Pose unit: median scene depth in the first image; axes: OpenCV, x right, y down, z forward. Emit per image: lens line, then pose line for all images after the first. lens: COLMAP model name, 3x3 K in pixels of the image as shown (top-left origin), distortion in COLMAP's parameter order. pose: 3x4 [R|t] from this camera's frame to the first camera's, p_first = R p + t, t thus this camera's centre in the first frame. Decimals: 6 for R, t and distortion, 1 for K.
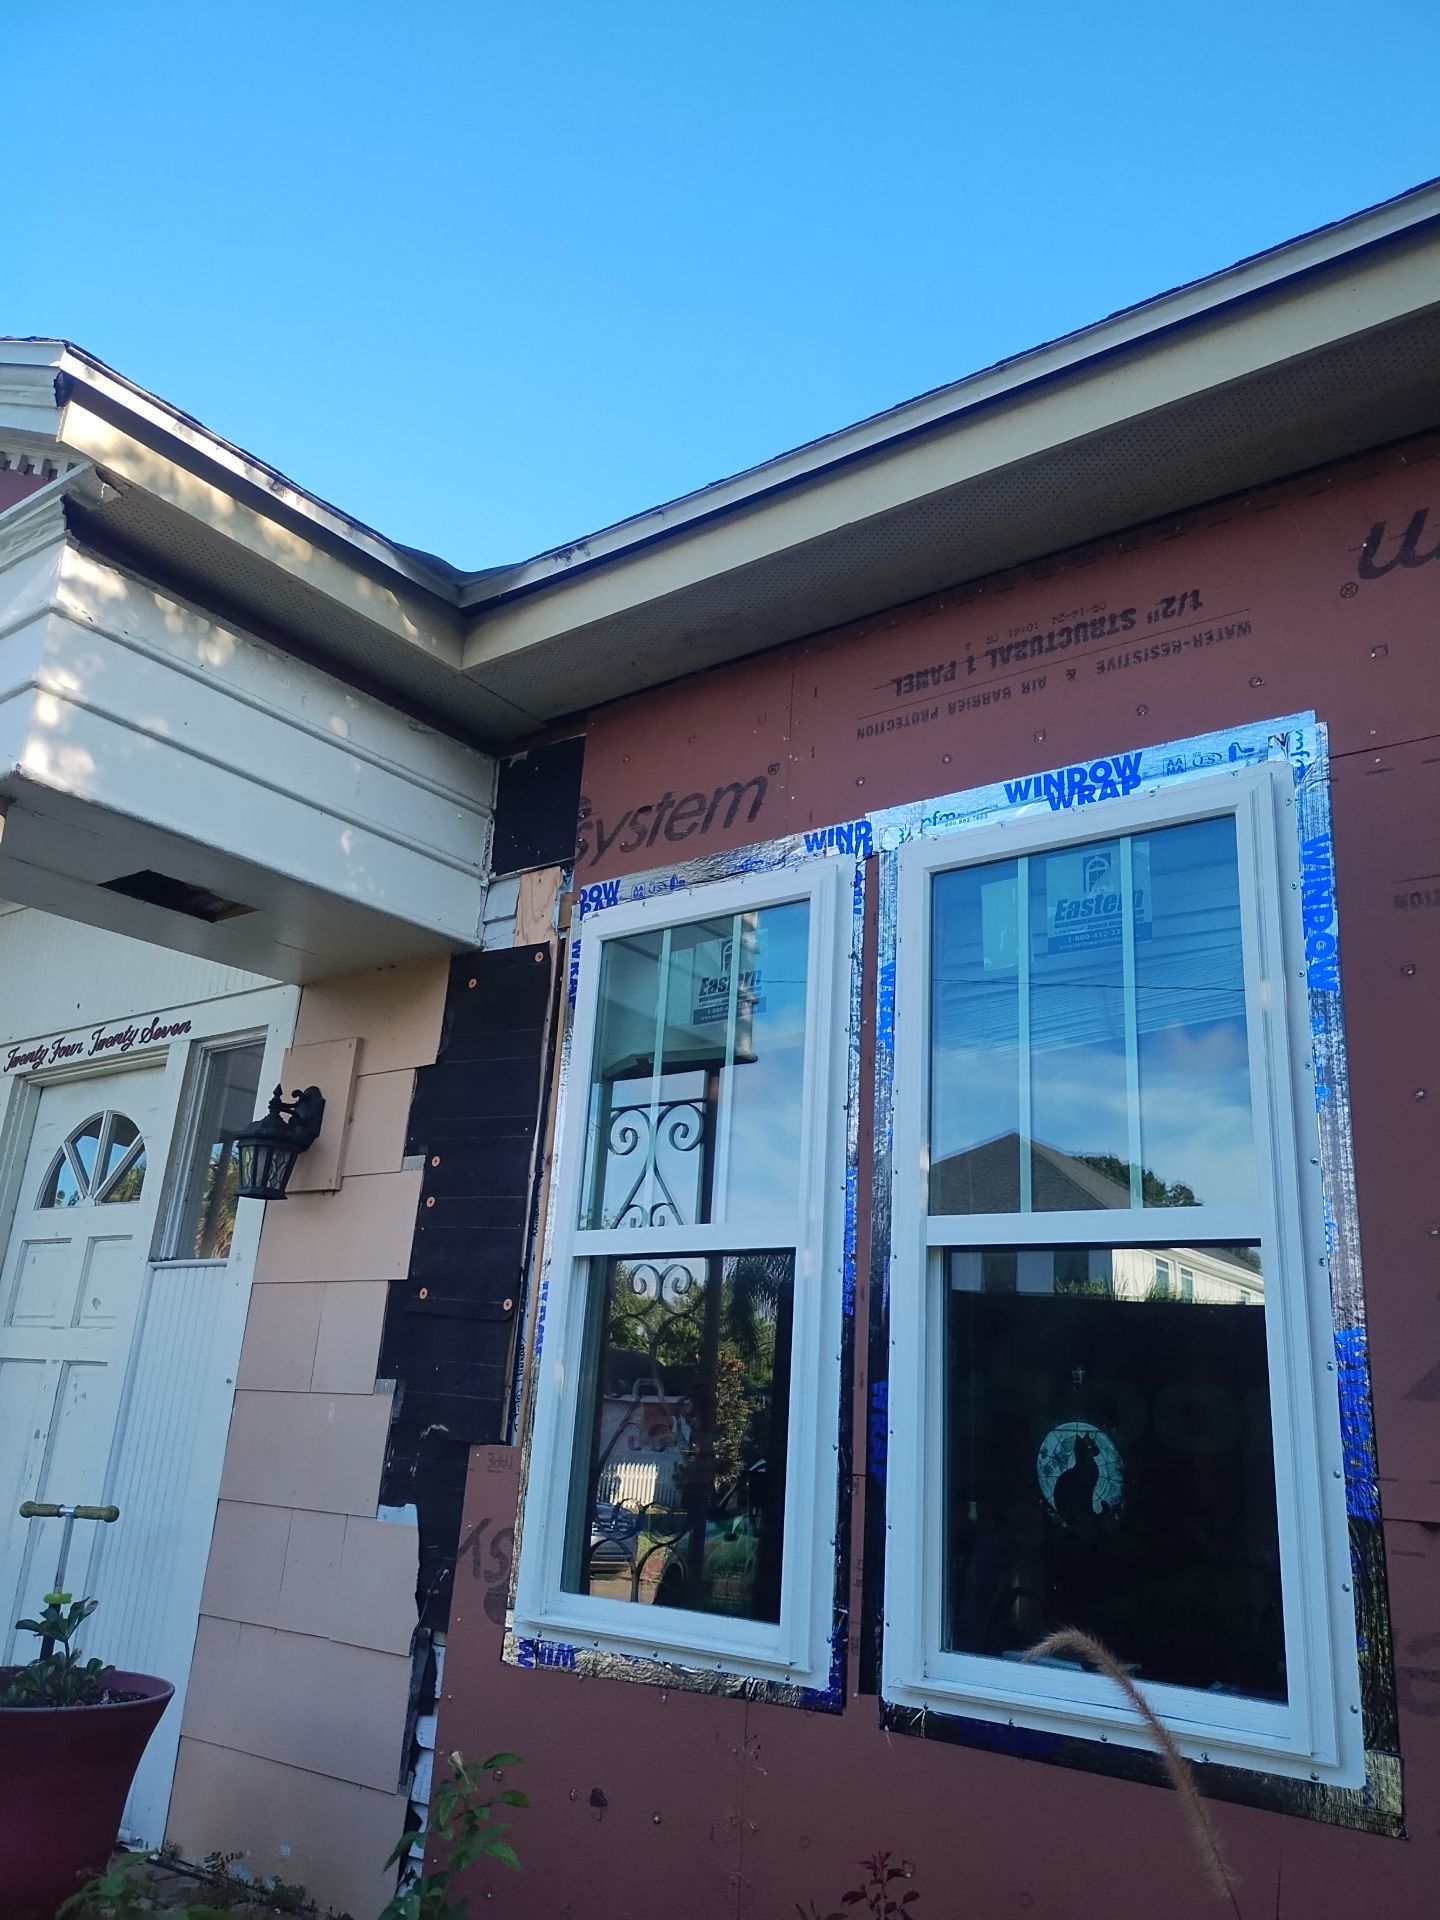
lens RADIAL K [[1420.1, 0, 720.0], [0, 1420.1, 960.0], [0, 0, 1]] dist [0.031690, -0.006580]
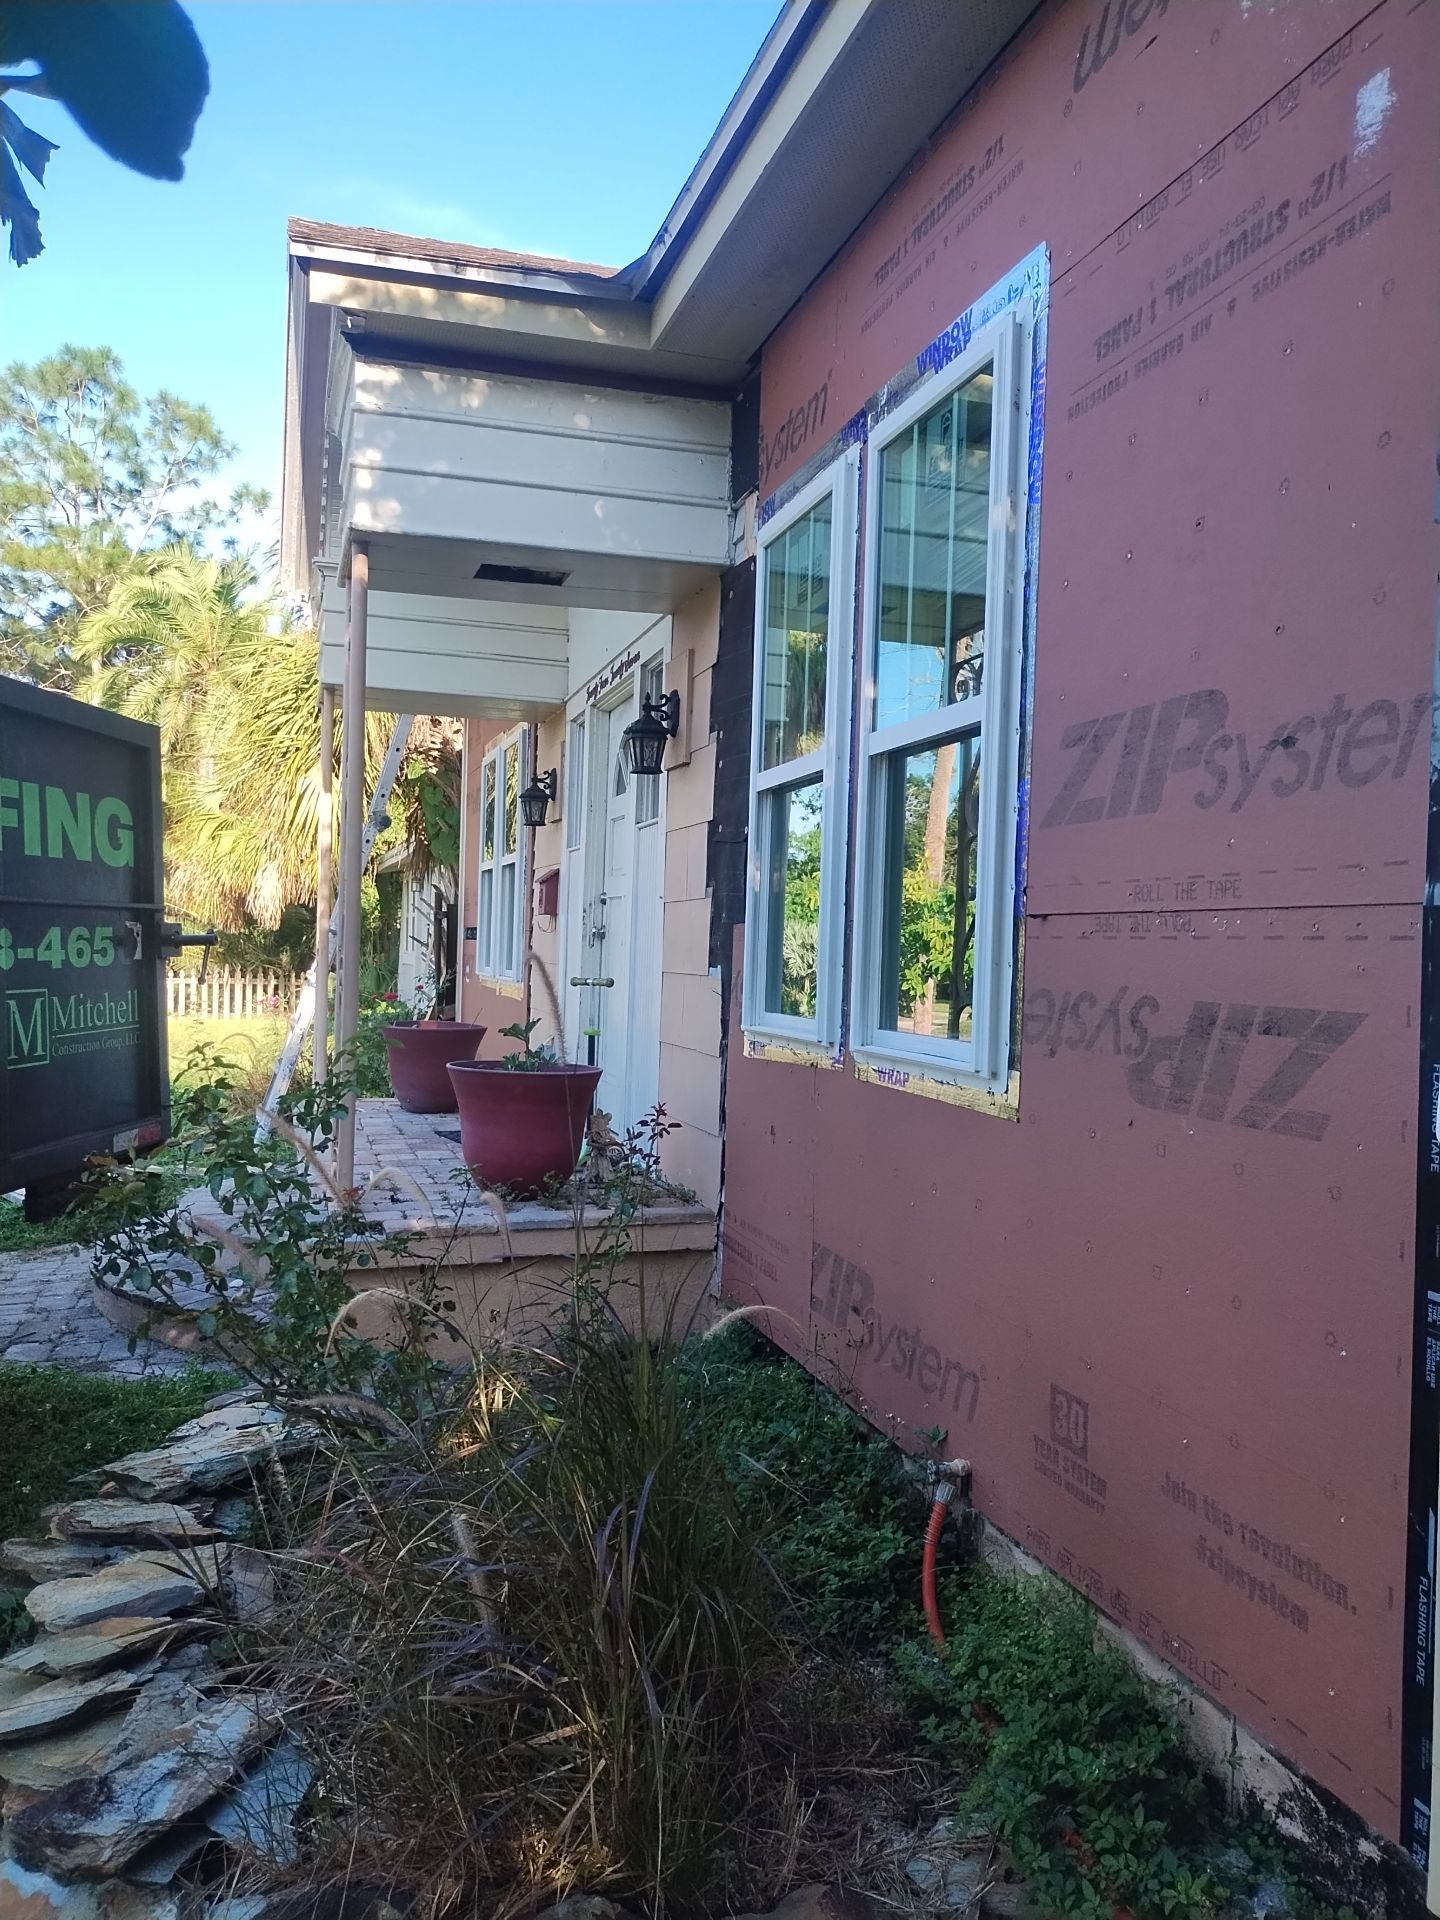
lens RADIAL K [[1421.9, 0, 722.1], [0, 1421.9, 964.6], [0, 0, 1]] dist [0.012843, -0.022077]
pose [[0.809975, -0.029014, -0.585746, 0.676749], [0.199762, 0.952699, 0.229041, 0.047285], [0.551394, -0.302528, 0.777458, -0.140024]]
